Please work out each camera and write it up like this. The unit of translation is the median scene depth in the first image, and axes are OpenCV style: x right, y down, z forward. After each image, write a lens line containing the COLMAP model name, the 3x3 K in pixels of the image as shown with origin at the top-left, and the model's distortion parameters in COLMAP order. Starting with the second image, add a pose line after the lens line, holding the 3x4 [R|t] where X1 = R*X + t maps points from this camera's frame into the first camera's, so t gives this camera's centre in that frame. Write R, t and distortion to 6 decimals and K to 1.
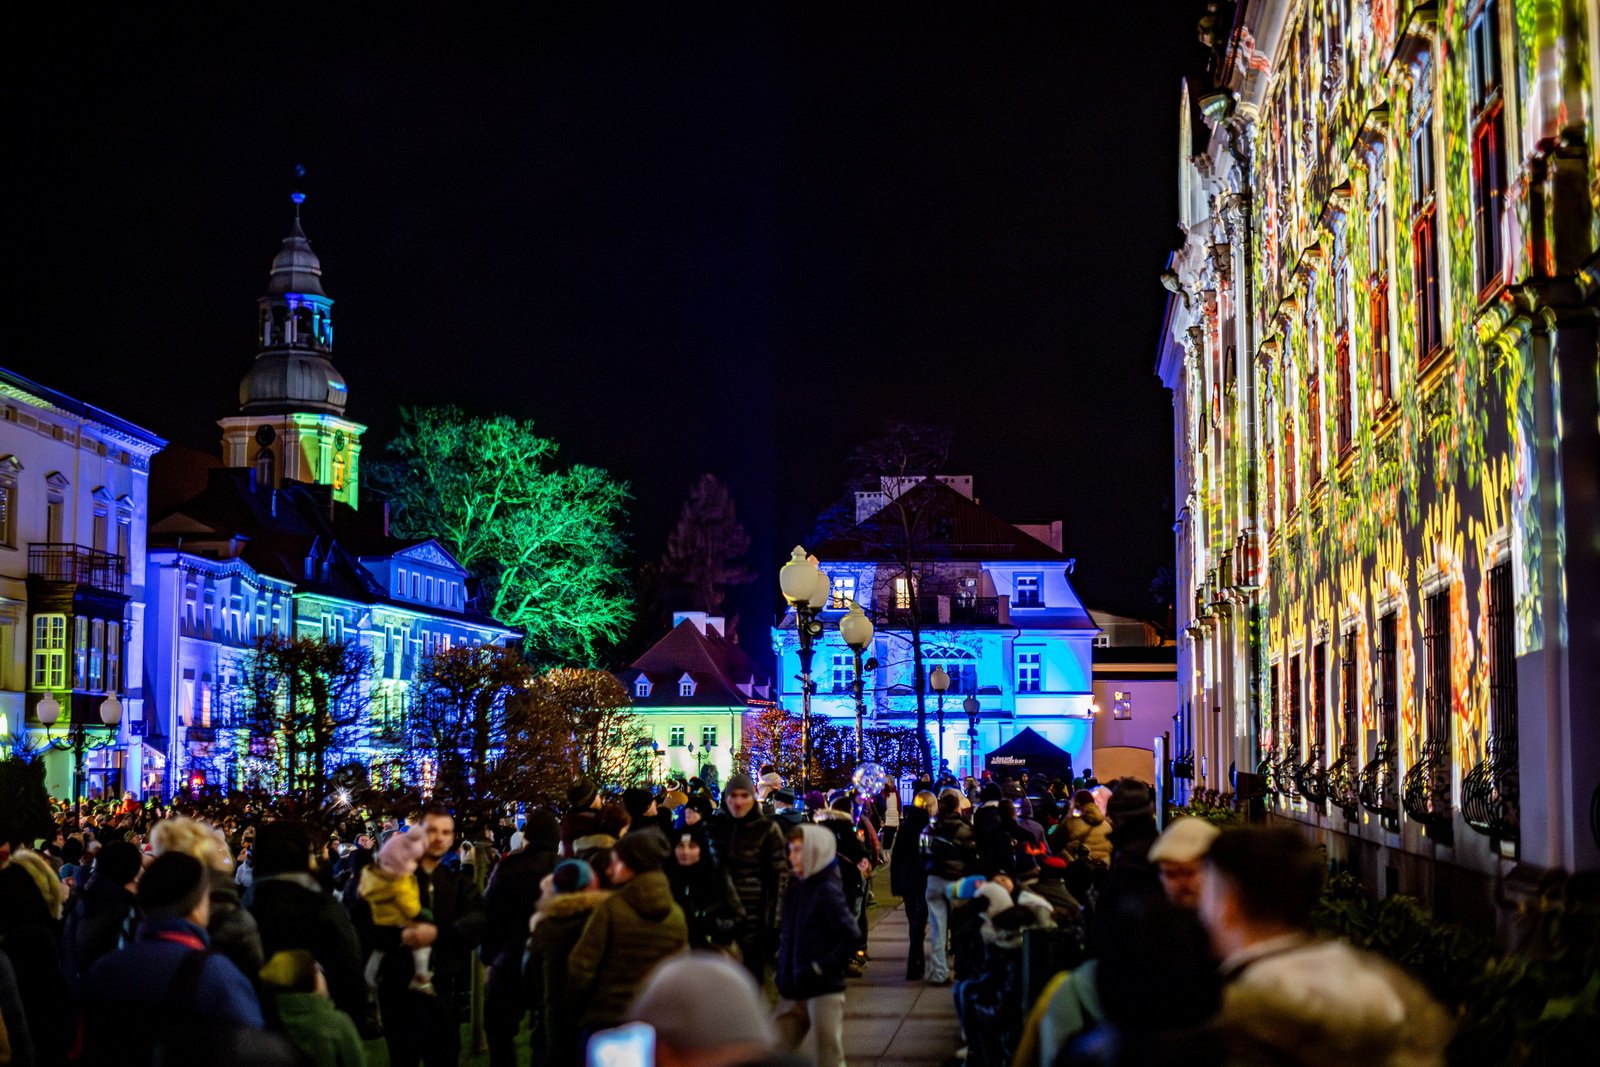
lens RADIAL K [[2335.3, 0, 827.3], [0, 2335.3, 532.1], [0, 0, 1]] dist [-0.166498, 0.092933]
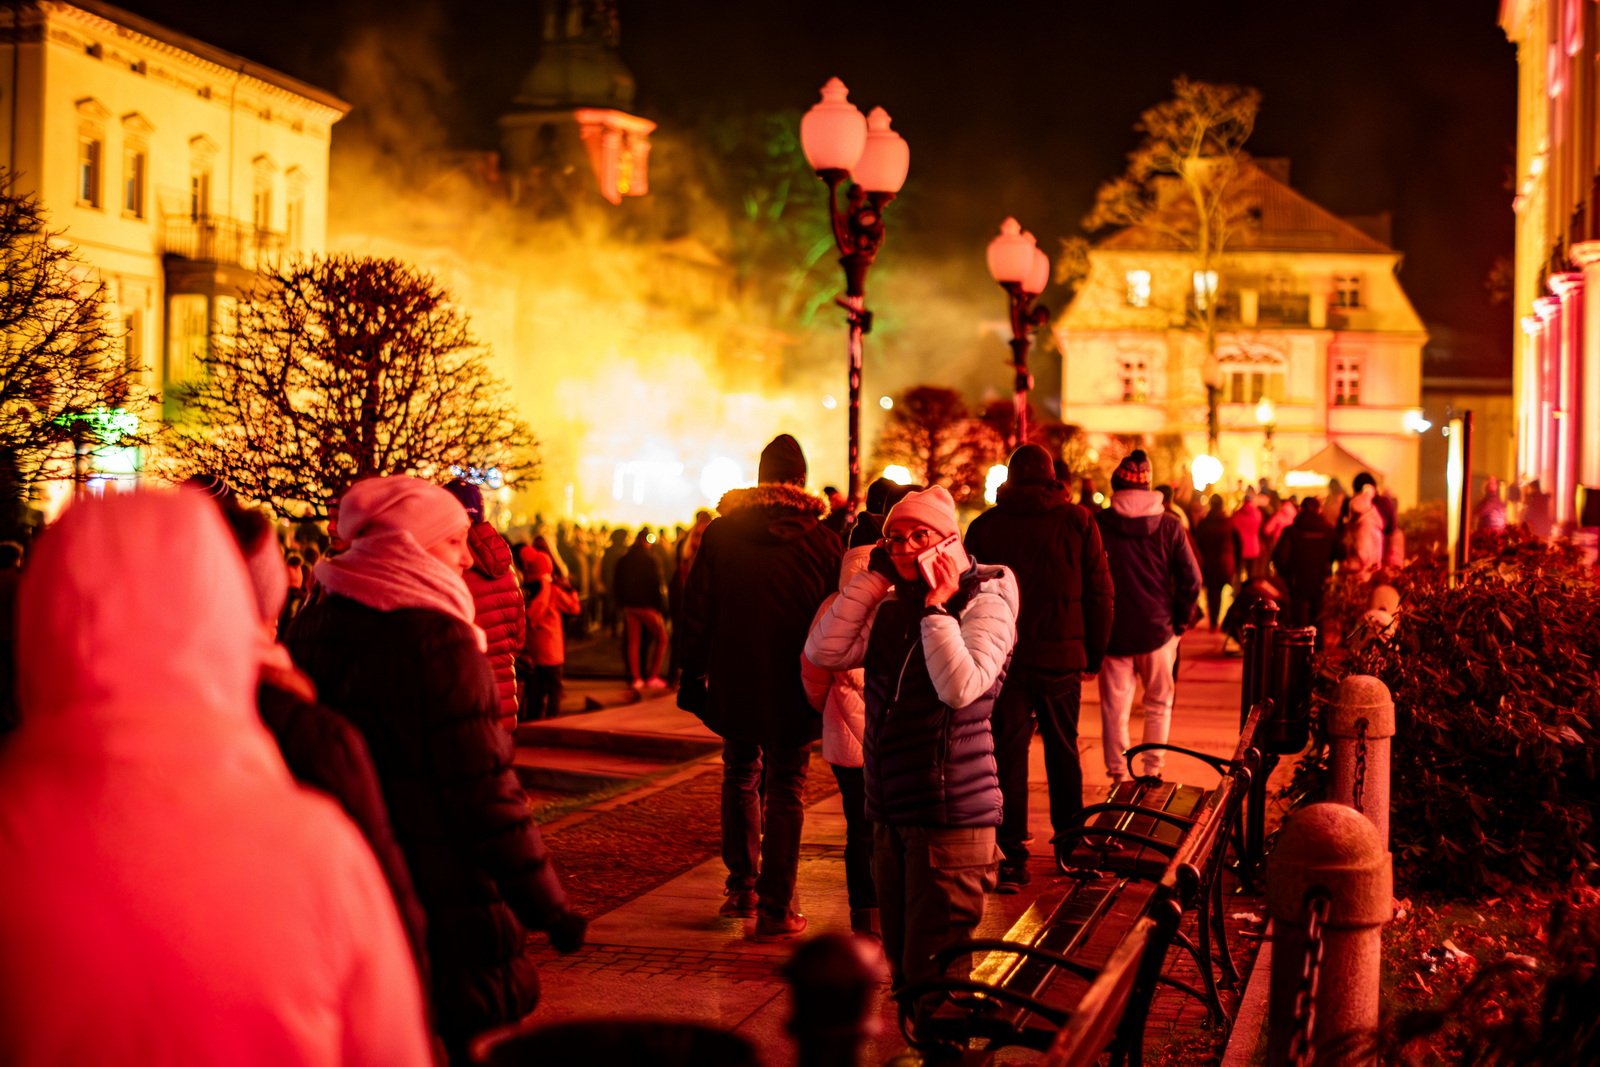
lens RADIAL K [[2335.3, 0, 827.3], [0, 2335.3, 532.1], [0, 0, 1]] dist [-0.166498, 0.092933]
pose [[0.989329, 0.019539, -0.144379, 0.013390], [-0.002400, 0.993018, 0.117935, 0.009198], [0.145676, -0.116330, 0.982469, 0.072950]]
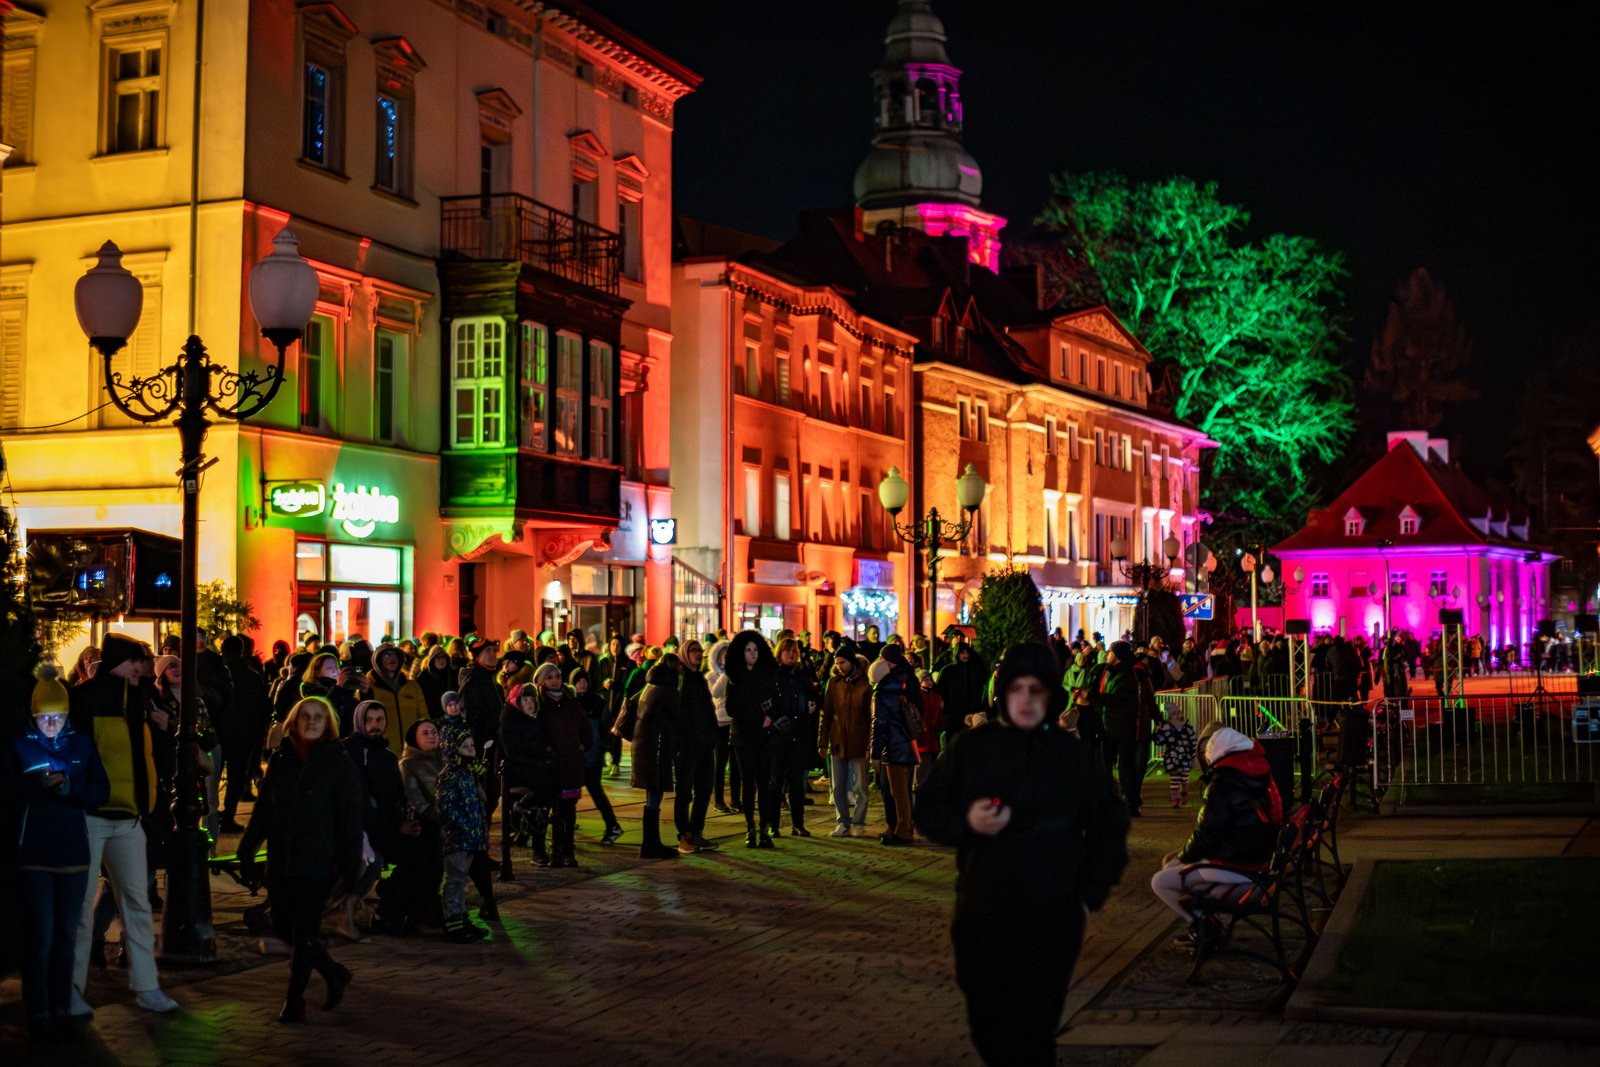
lens RADIAL K [[2335.3, 0, 827.3], [0, 2335.3, 532.1], [0, 0, 1]] dist [-0.166498, 0.092933]
pose [[0.962870, -0.017266, -0.269414, -0.045156], [0.031482, 0.998325, 0.048534, 0.028749], [0.268124, -0.055214, 0.961801, 0.209015]]
